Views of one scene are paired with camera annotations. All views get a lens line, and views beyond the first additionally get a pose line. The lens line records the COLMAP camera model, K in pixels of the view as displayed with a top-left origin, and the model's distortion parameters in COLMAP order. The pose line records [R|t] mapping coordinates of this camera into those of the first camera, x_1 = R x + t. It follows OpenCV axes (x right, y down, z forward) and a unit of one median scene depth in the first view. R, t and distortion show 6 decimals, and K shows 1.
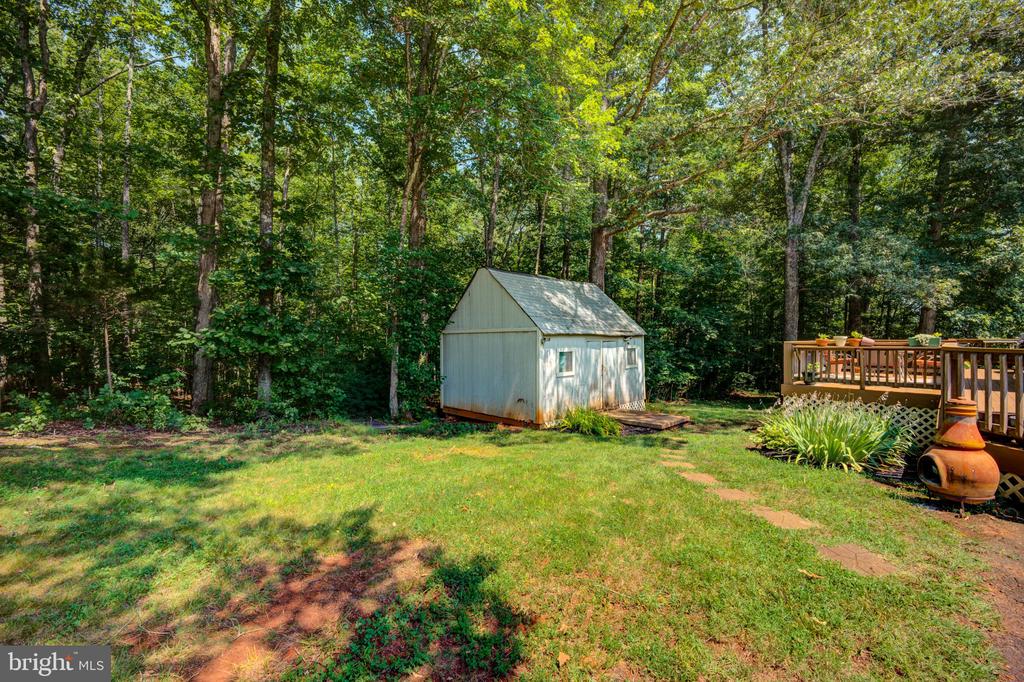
lens RADIAL K [[414.1, 0, 512.5], [0, 414.1, 338.8], [0, 0, 1]] dist [-0.010822, 0.000350]
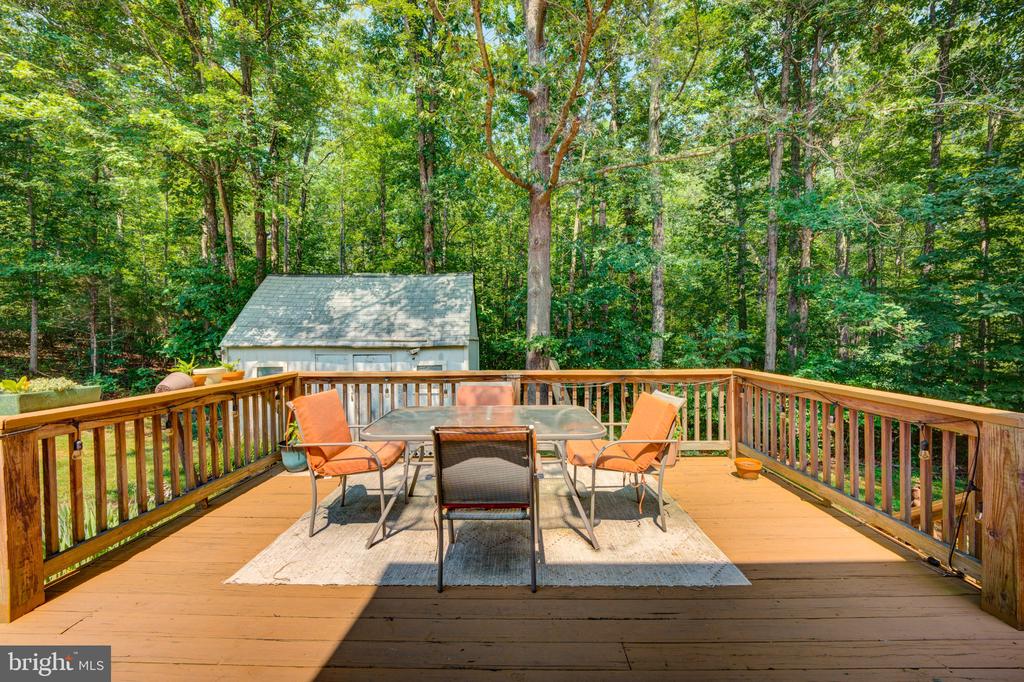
lens RADIAL K [[412.0, 0, 512.5], [0, 412.0, 337.9], [0, 0, 1]] dist [-0.008012, 0.000266]
pose [[0.722973, 0.002489, -0.690872, 0.850088], [0.000766, 0.999990, 0.004405, -0.024859], [0.690876, -0.003714, 0.722964, 0.587629]]
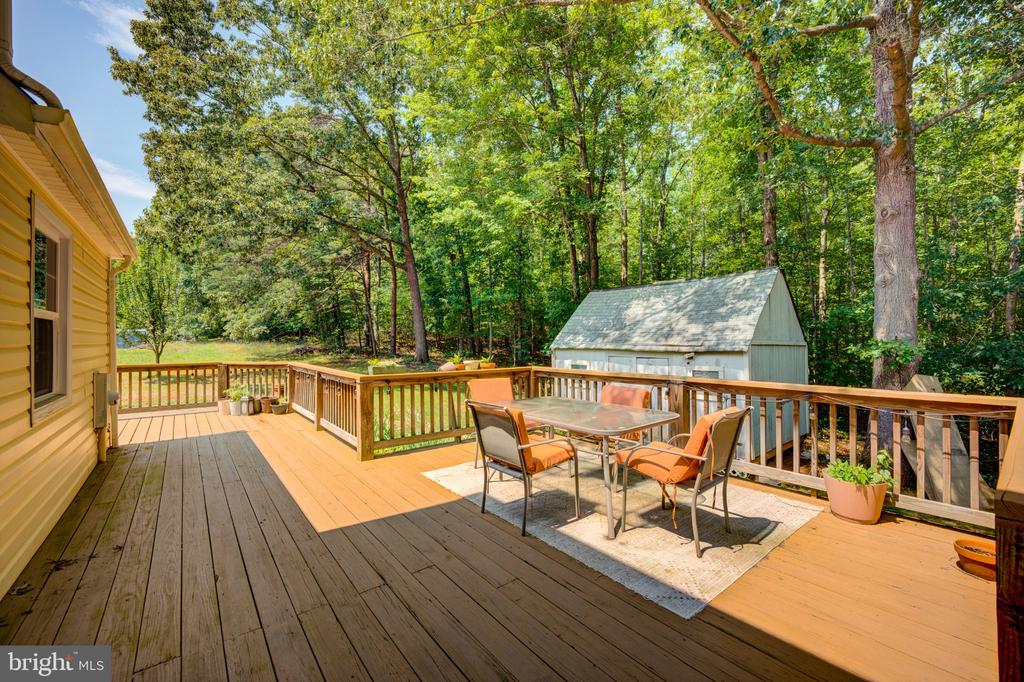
lens RADIAL K [[411.0, 0, 511.4], [0, 411.0, 342.8], [0, 0, 1]] dist [-0.004165, 0.000067]
pose [[-0.076384, 0.006342, -0.997058, 0.963886], [-0.001033, 0.999979, 0.006440, -0.026249], [0.997078, 0.001522, -0.076376, 0.726883]]
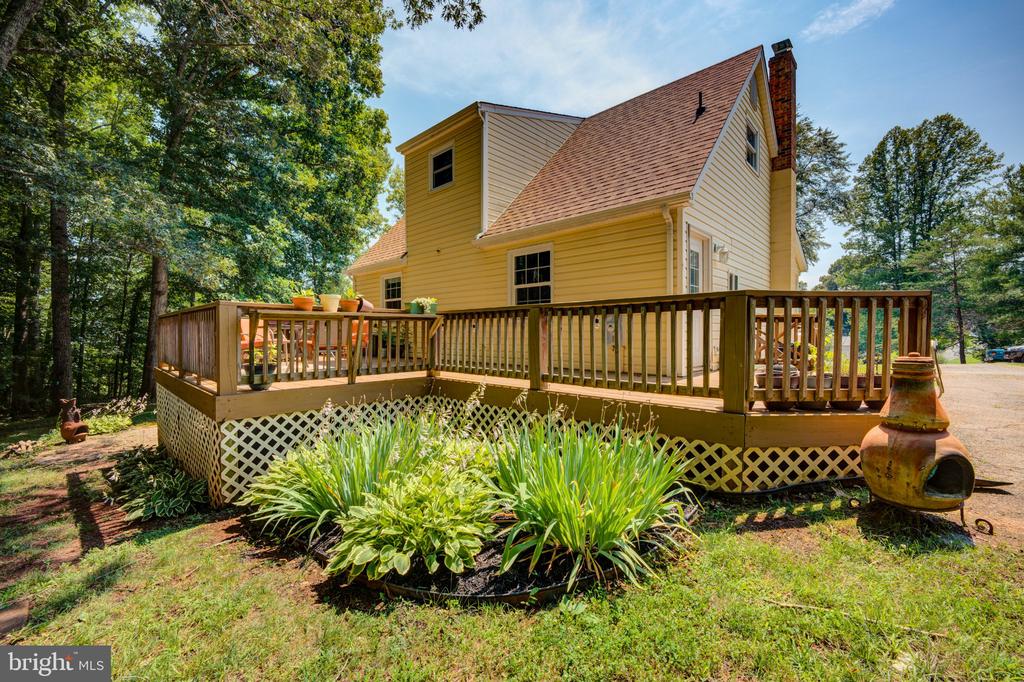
lens RADIAL K [[412.0, 0, 512.5], [0, 412.0, 337.9], [0, 0, 1]] dist [-0.008012, 0.000266]
pose [[-0.063122, -0.008218, 0.997972, 0.140961], [0.004982, 0.999951, 0.008550, 0.032196], [-0.997993, 0.005511, -0.063078, 0.507094]]
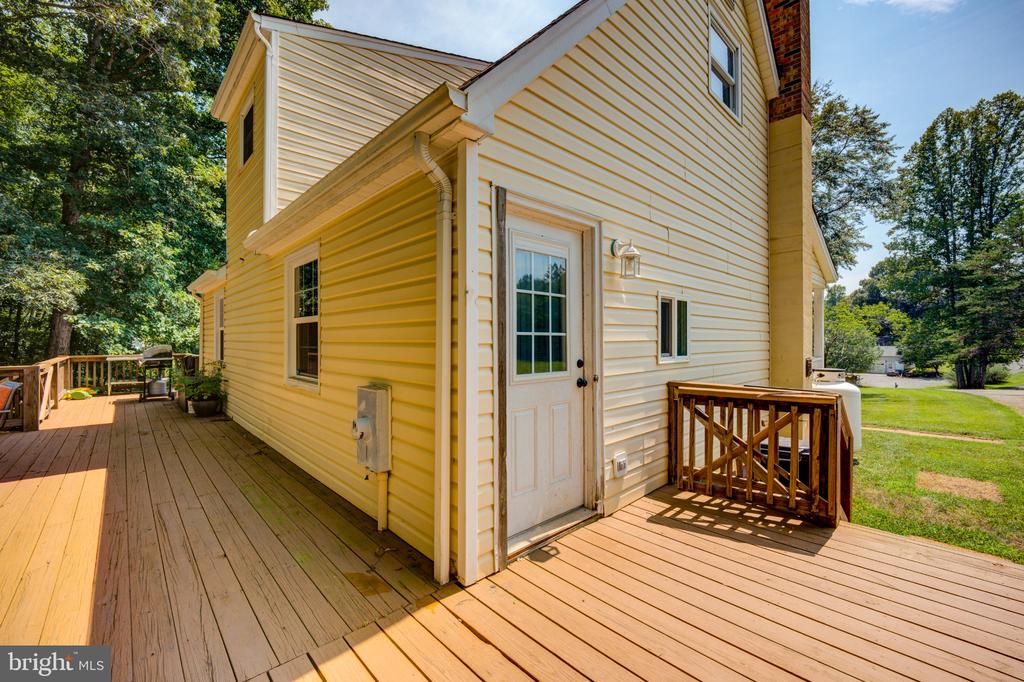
lens RADIAL K [[416.3, 0, 512.1], [0, 416.3, 338.9], [0, 0, 1]] dist [-0.009213, -0.000351]
pose [[-0.005781, 0.004097, 0.999975, 0.407507], [0.005739, 0.999975, -0.004064, -0.022526], [-0.999967, 0.005715, -0.005804, 0.272609]]
